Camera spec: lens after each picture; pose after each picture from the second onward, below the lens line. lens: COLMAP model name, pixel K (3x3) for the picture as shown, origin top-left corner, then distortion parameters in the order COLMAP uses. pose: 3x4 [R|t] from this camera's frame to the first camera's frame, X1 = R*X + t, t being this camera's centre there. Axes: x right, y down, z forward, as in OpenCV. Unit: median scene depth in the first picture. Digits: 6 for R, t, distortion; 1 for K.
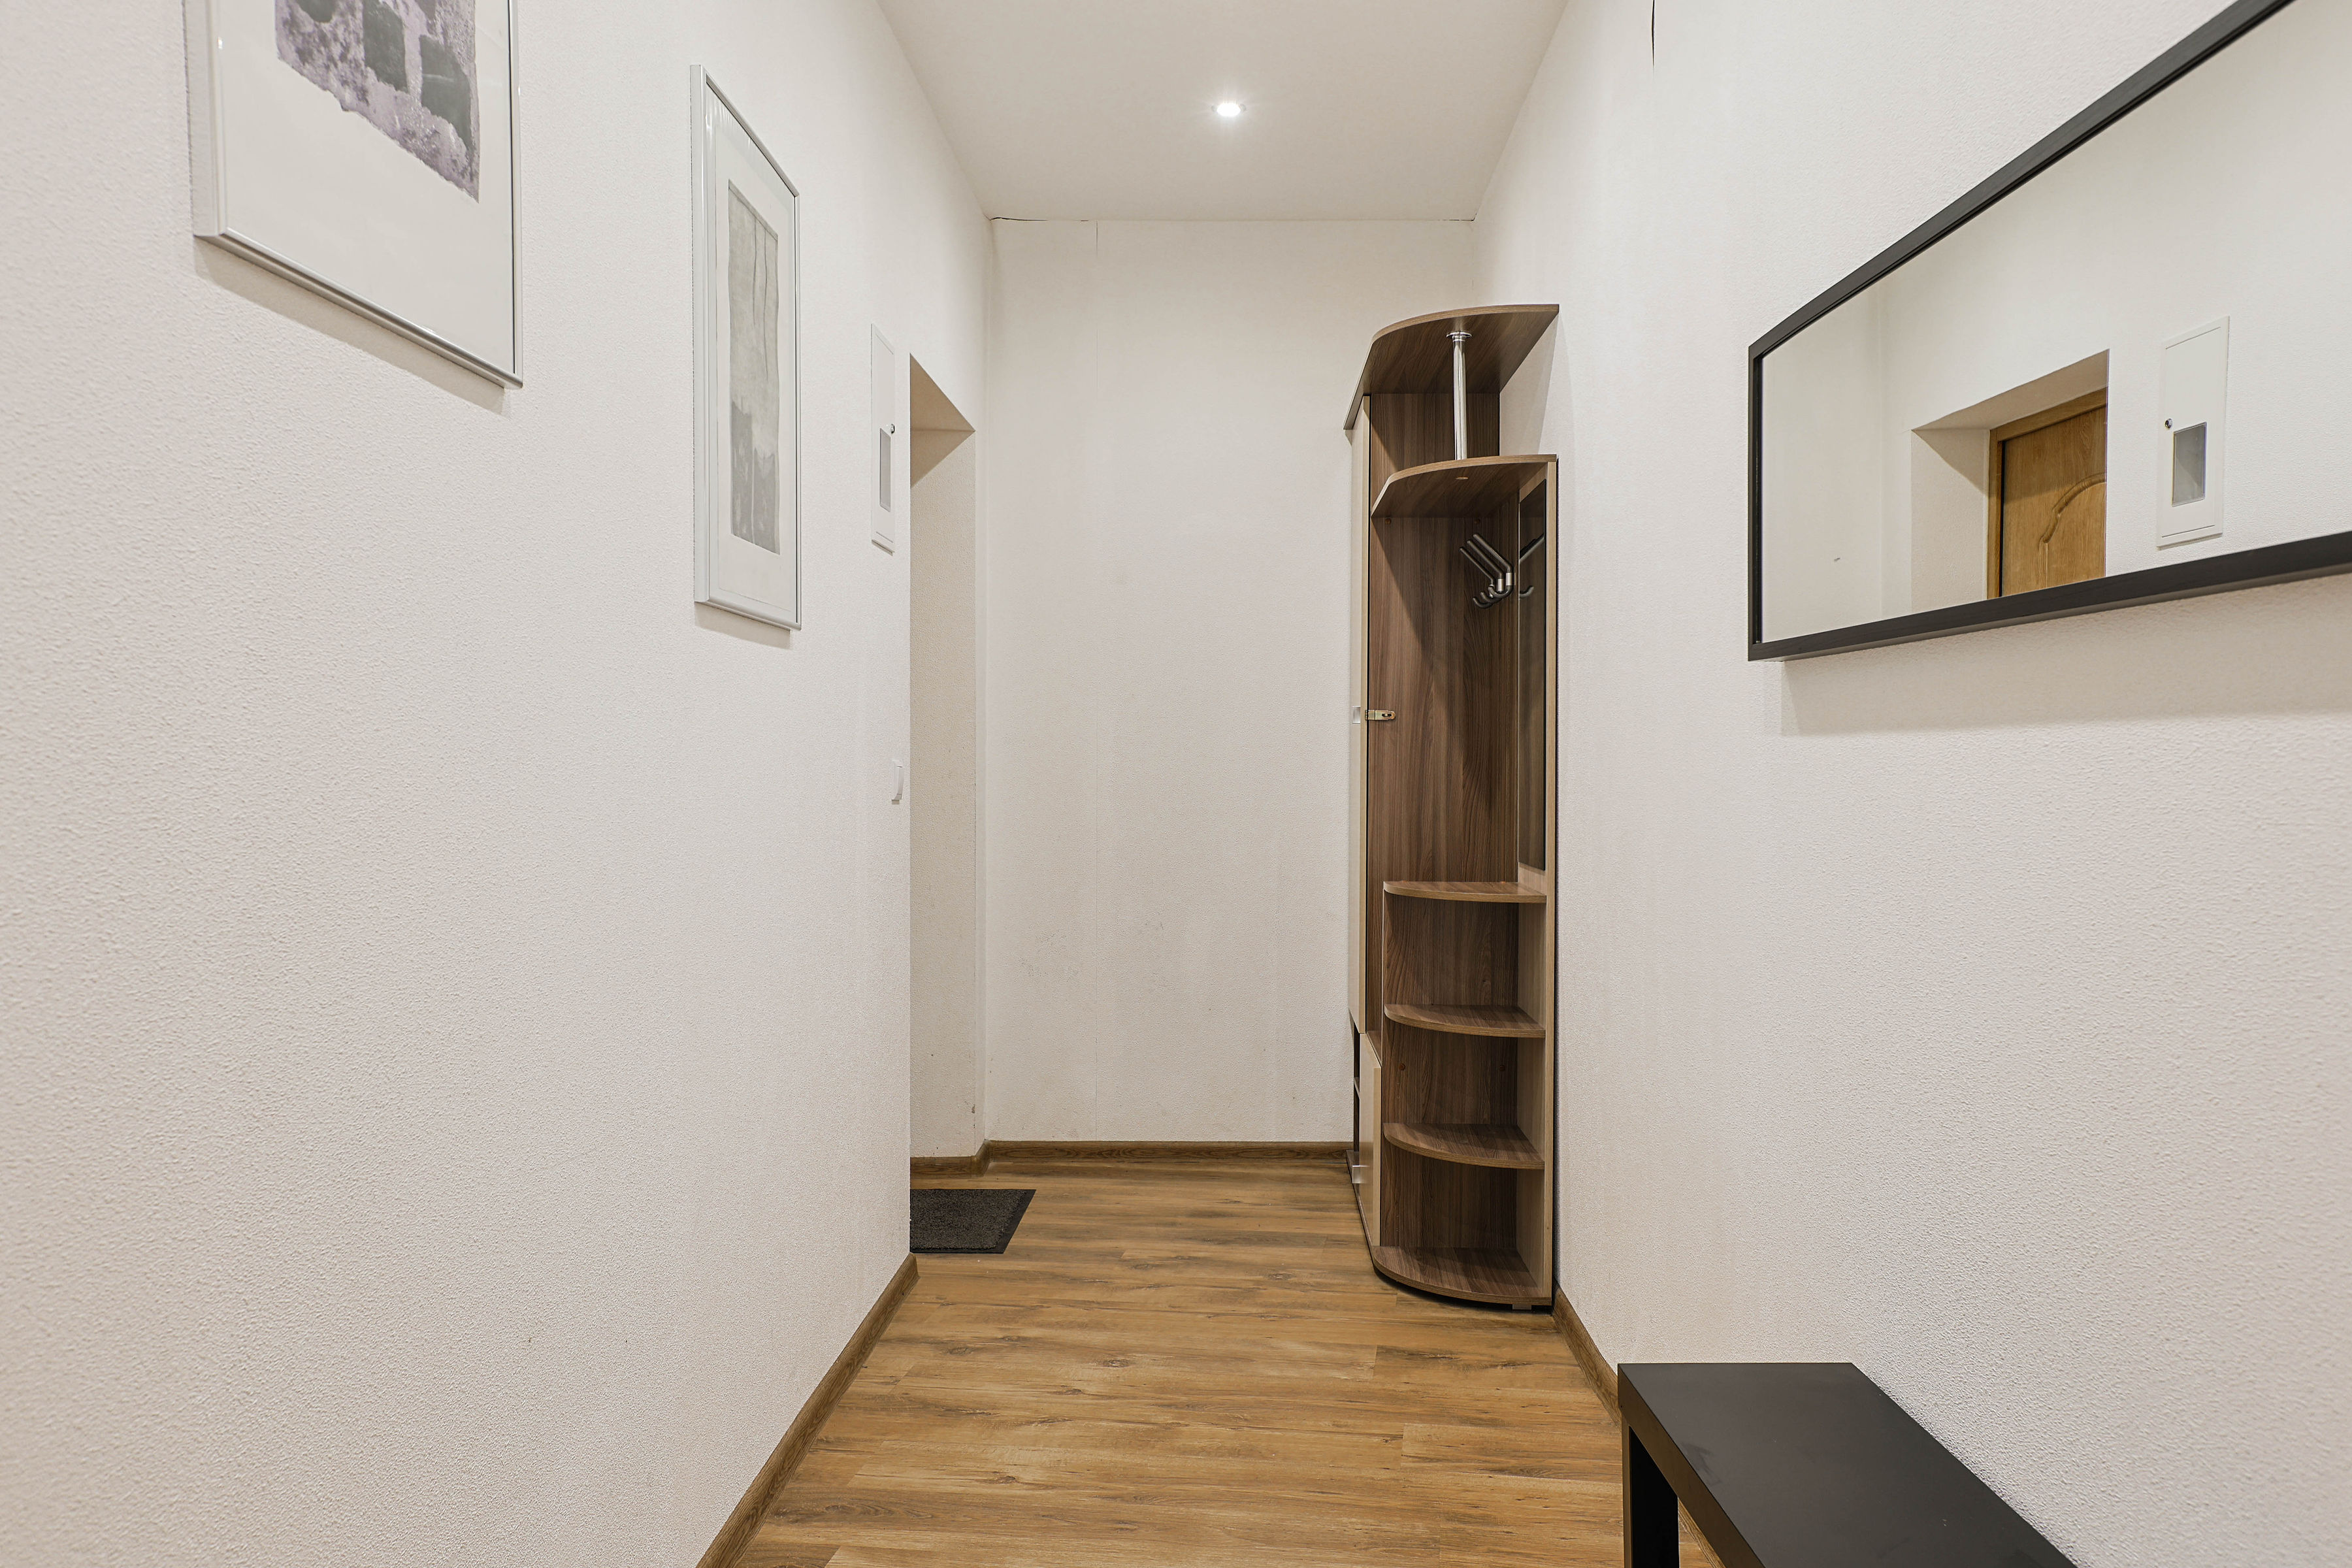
lens RADIAL K [[1843.7, 0, 1176.1], [0, 1843.7, 782.4], [0, 0, 1]] dist [-0.021866, 0.049653]
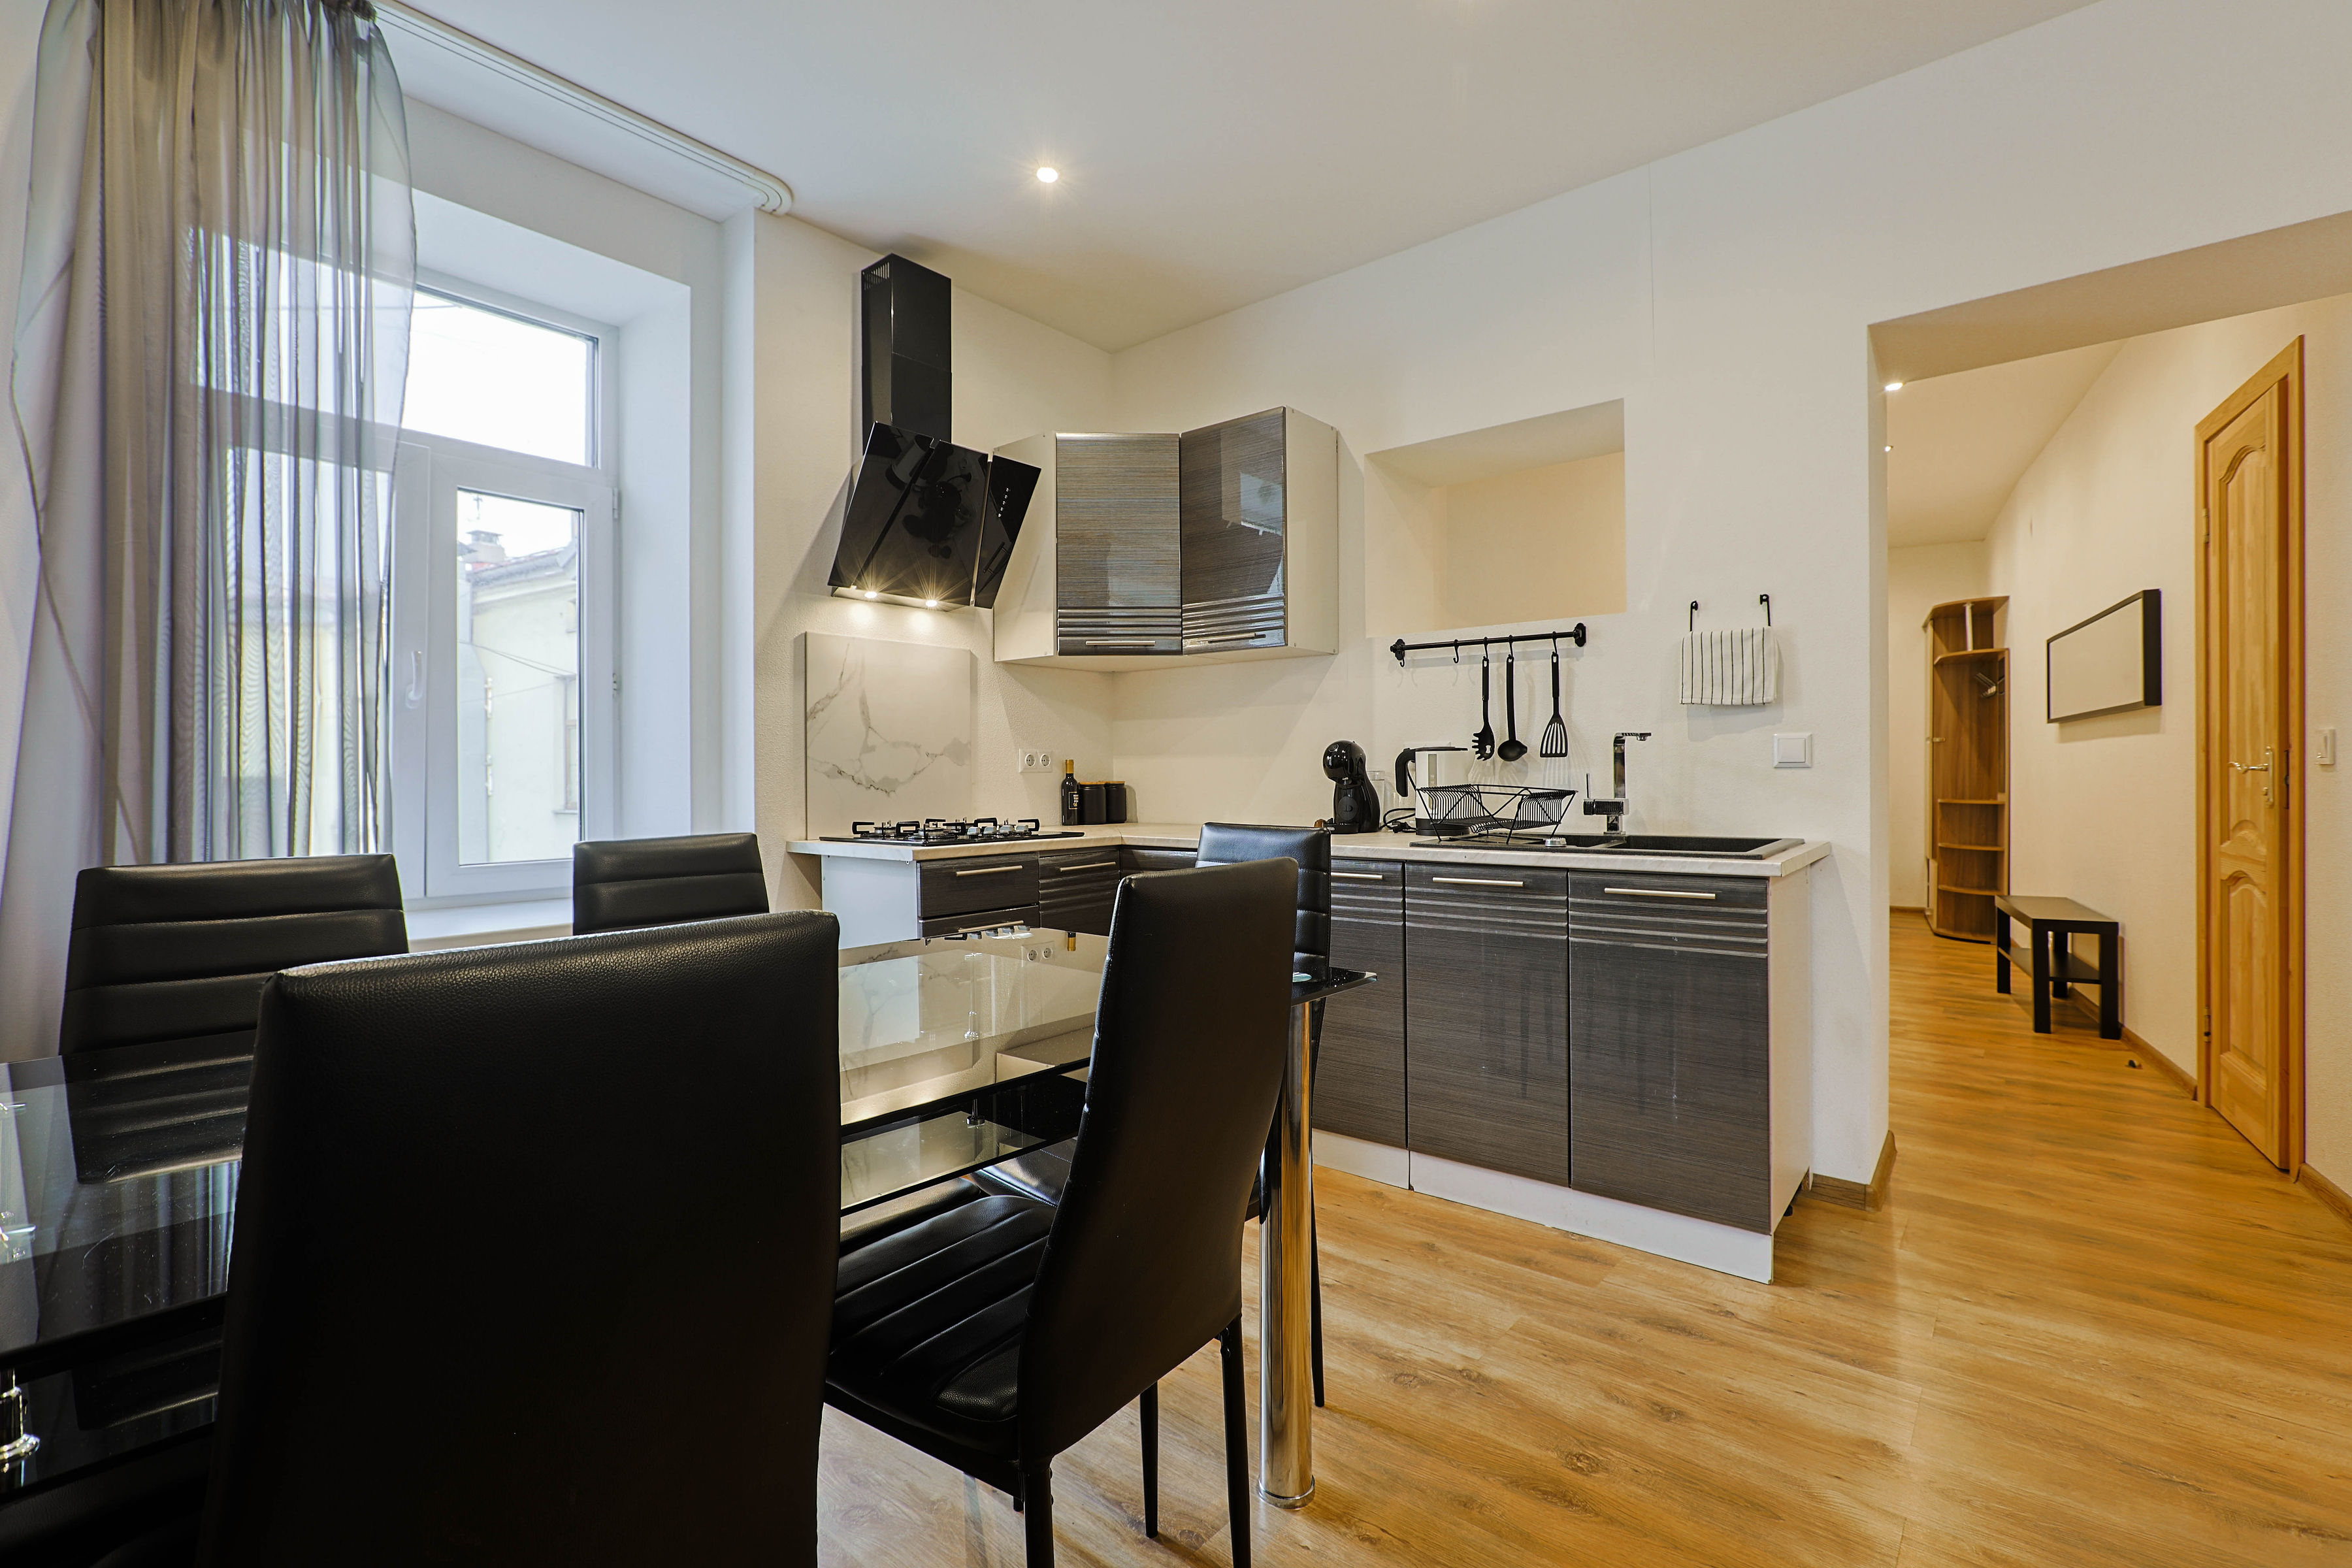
lens RADIAL K [[1067.2, 0, 1177.8], [0, 1067.2, 768.6], [0, 0, 1]] dist [-0.016089, 0.007970]
pose [[0.865575, -0.000663, -0.500779, -0.082265], [-0.006575, 0.999898, -0.012689, 0.036926], [0.500736, 0.014276, 0.865482, -0.994625]]
